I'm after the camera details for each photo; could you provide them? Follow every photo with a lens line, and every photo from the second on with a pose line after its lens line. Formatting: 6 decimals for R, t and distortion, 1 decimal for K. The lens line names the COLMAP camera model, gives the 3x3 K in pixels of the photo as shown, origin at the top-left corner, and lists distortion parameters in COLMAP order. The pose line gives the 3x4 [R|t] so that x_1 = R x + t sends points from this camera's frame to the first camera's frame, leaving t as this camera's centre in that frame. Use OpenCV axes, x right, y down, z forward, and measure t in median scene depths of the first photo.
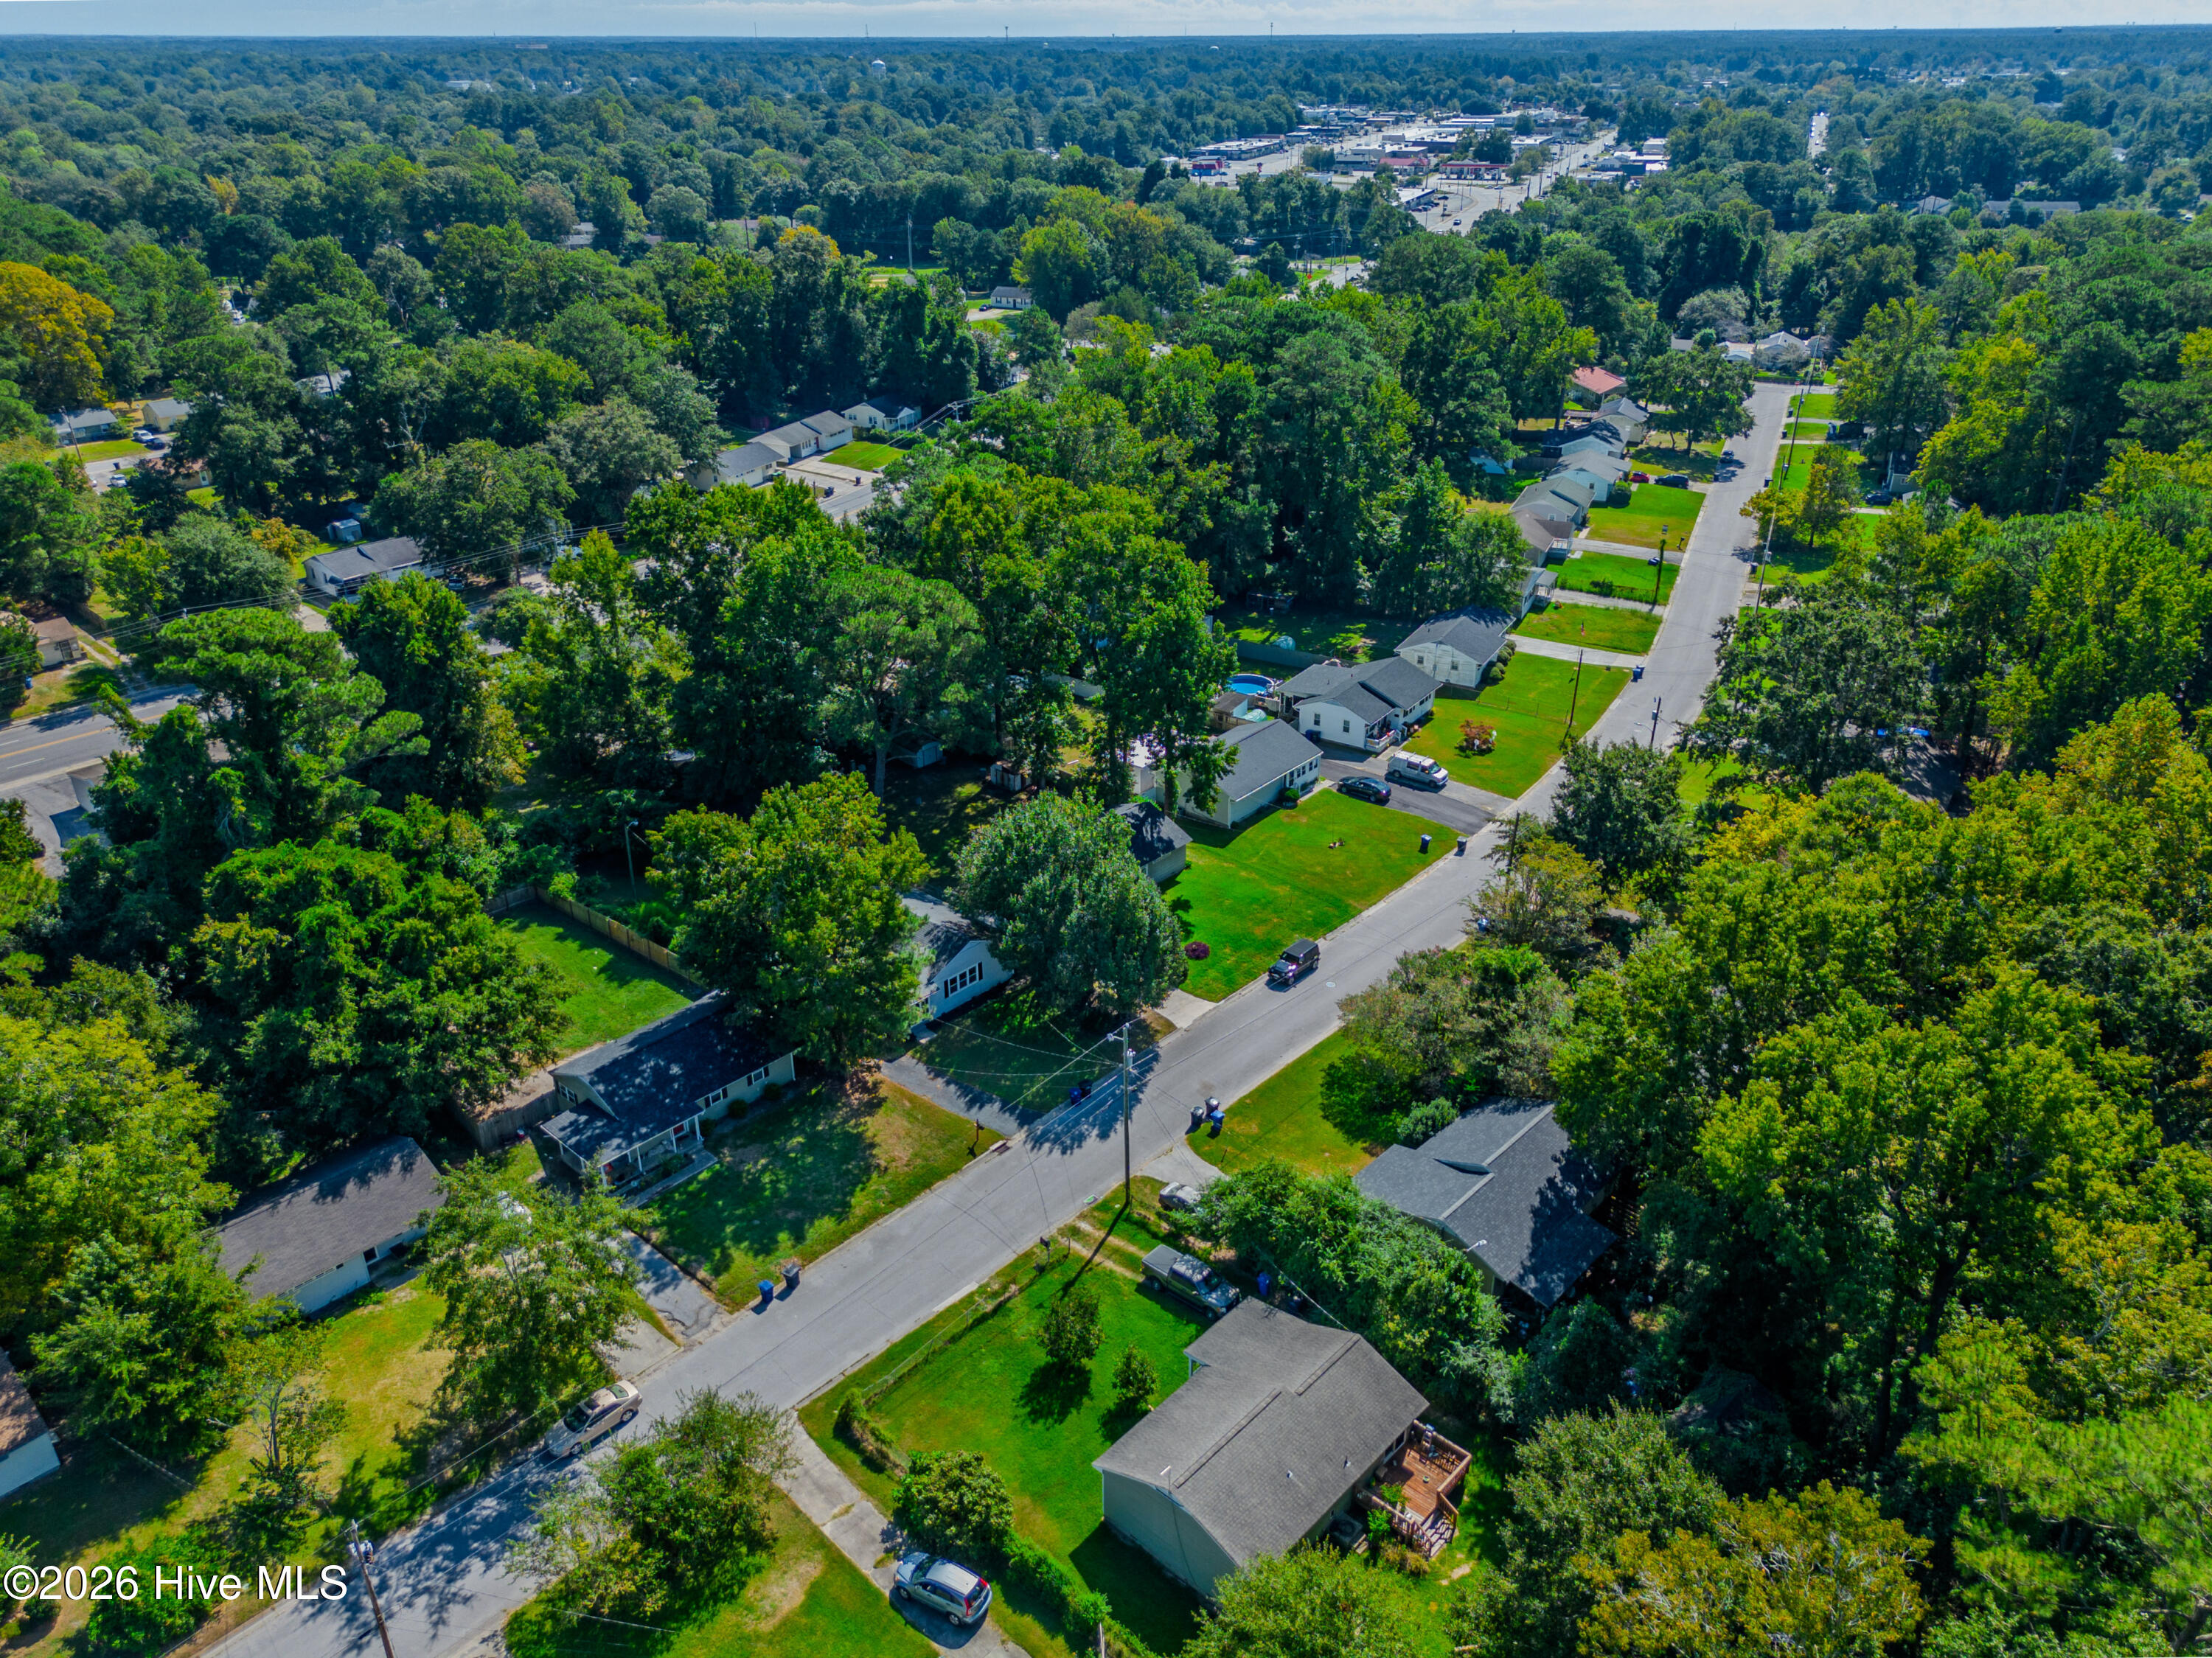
lens RADIAL K [[1599.7, 0, 1118.6], [0, 1599.7, 830.2], [0, 0, 1]] dist [0.063609, -0.051340]
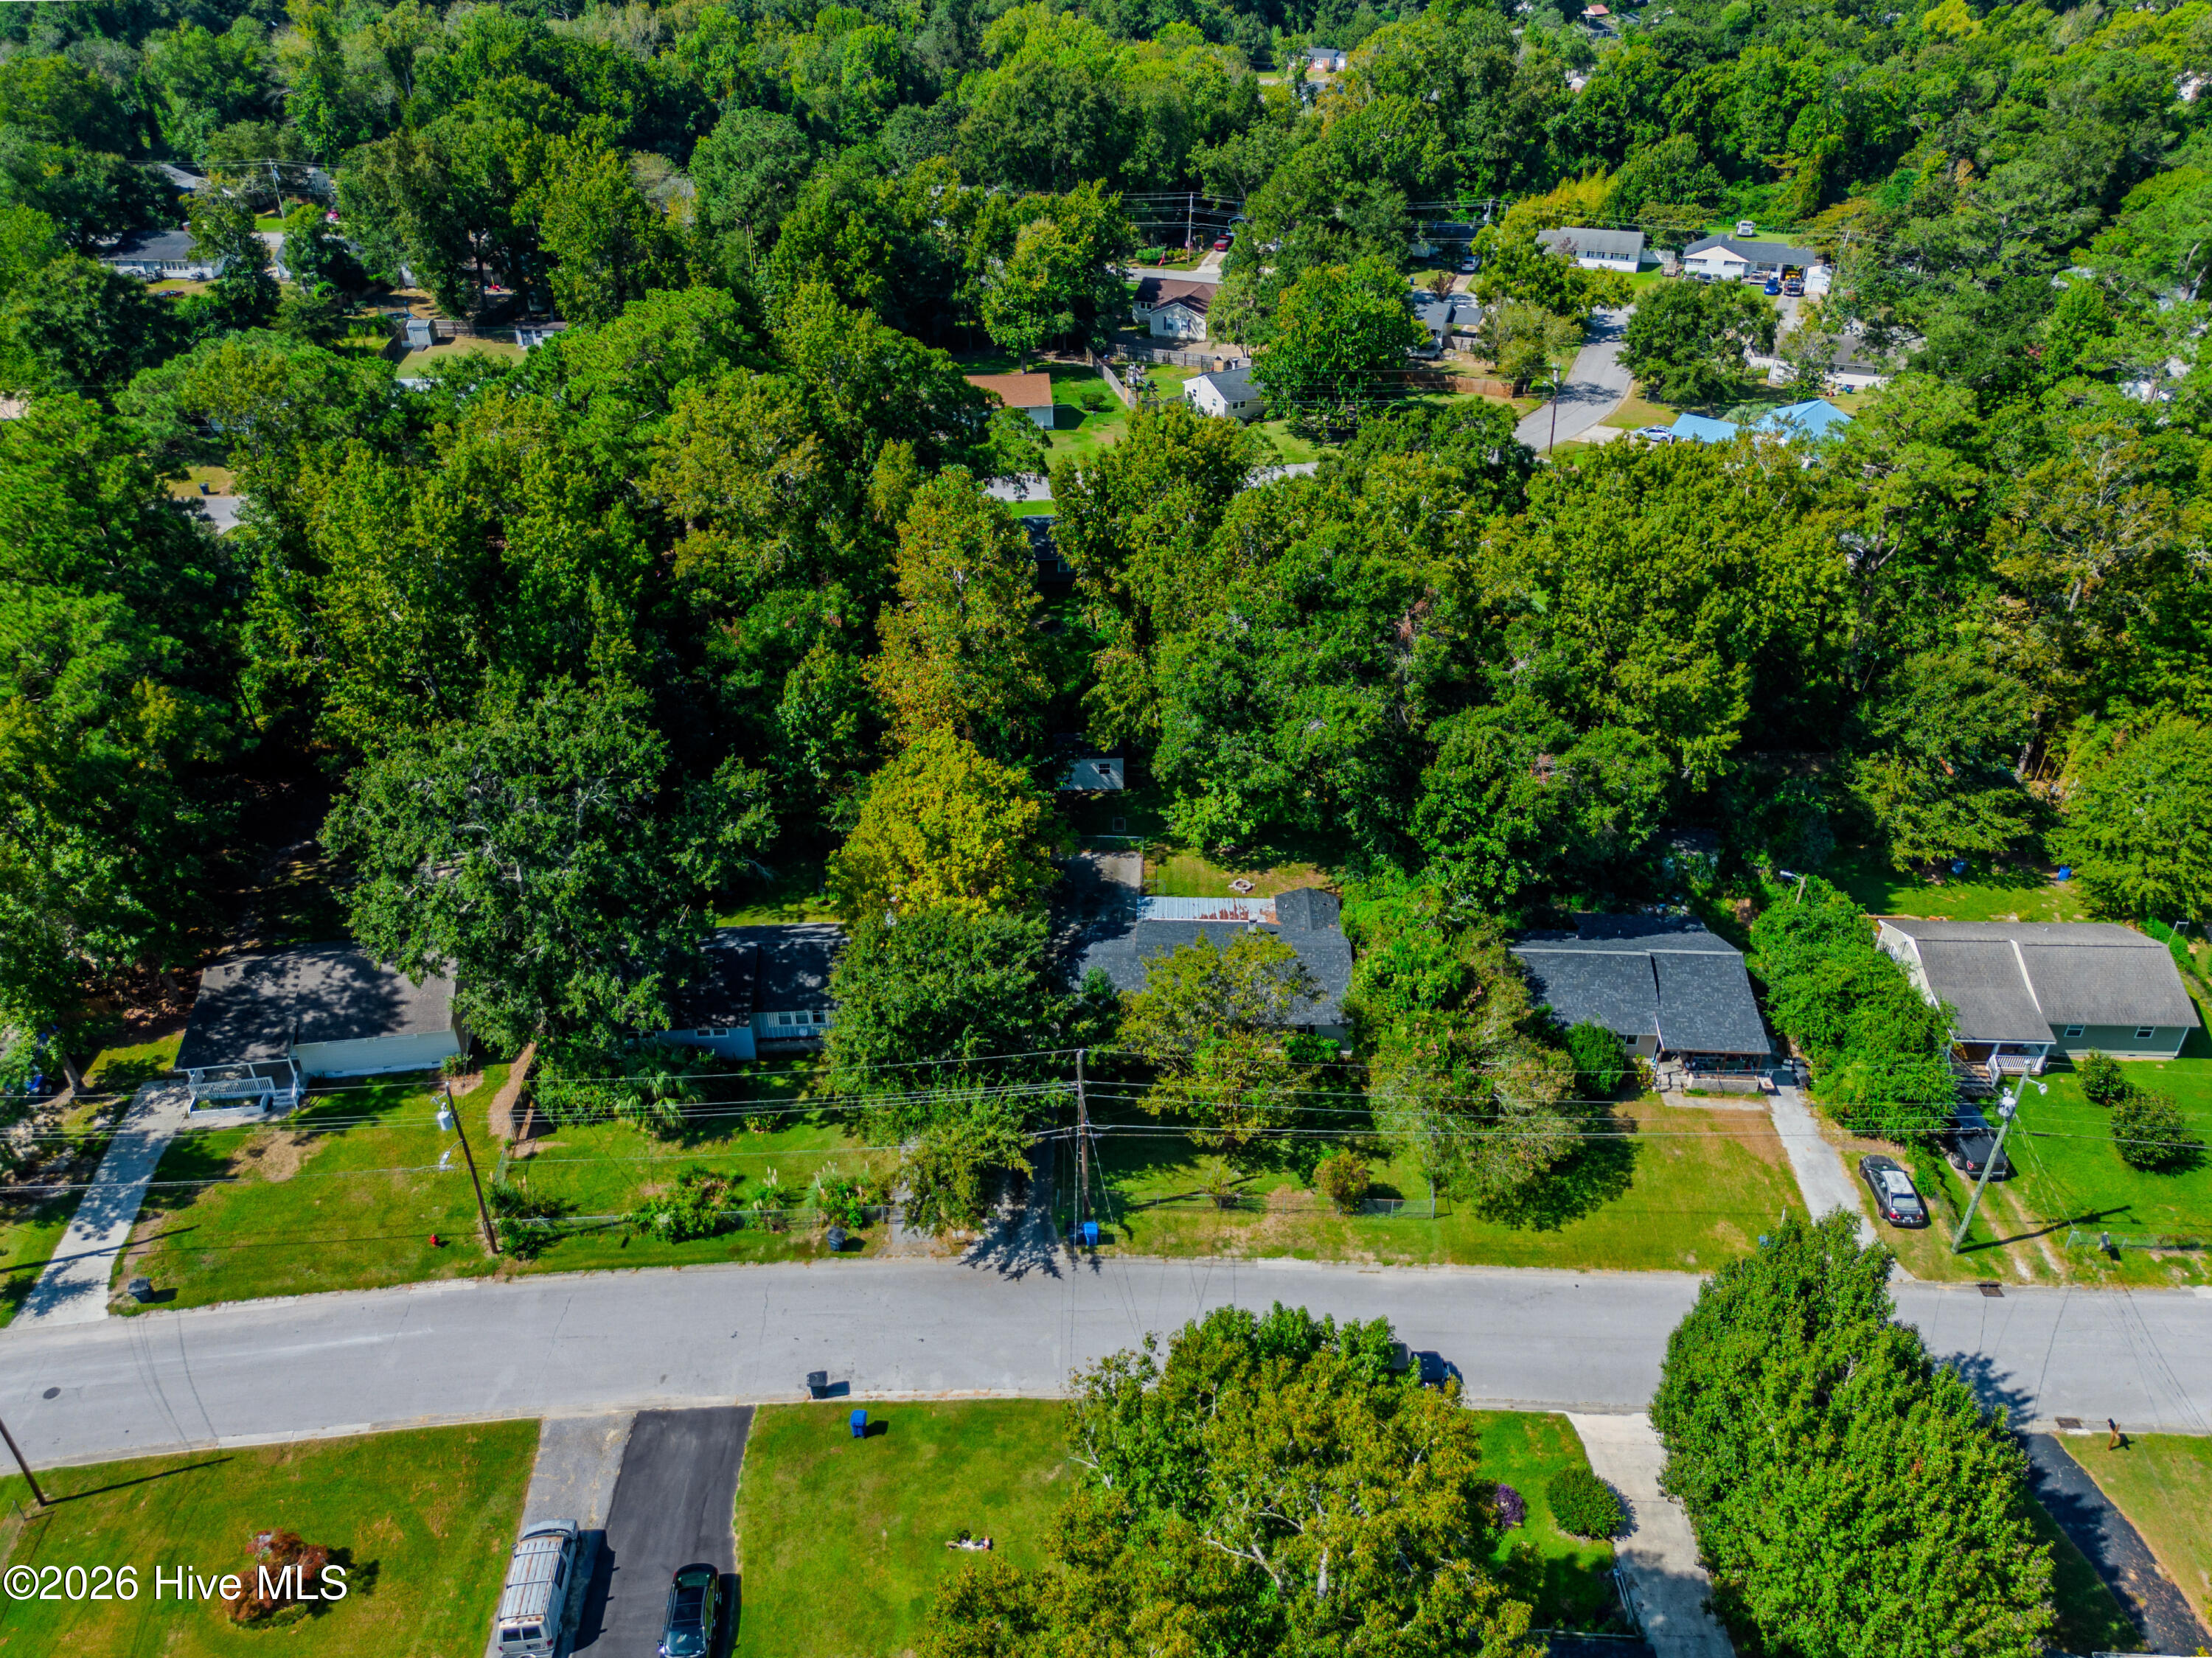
lens RADIAL K [[1599.7, 0, 1110.9], [0, 1599.7, 826.3], [0, 0, 1]] dist [0.063609, -0.051340]
pose [[-0.651052, -0.400171, 0.644976, -0.155940], [0.341446, 0.604499, 0.719719, -0.619170], [-0.677898, 0.688799, -0.256924, 1.315261]]
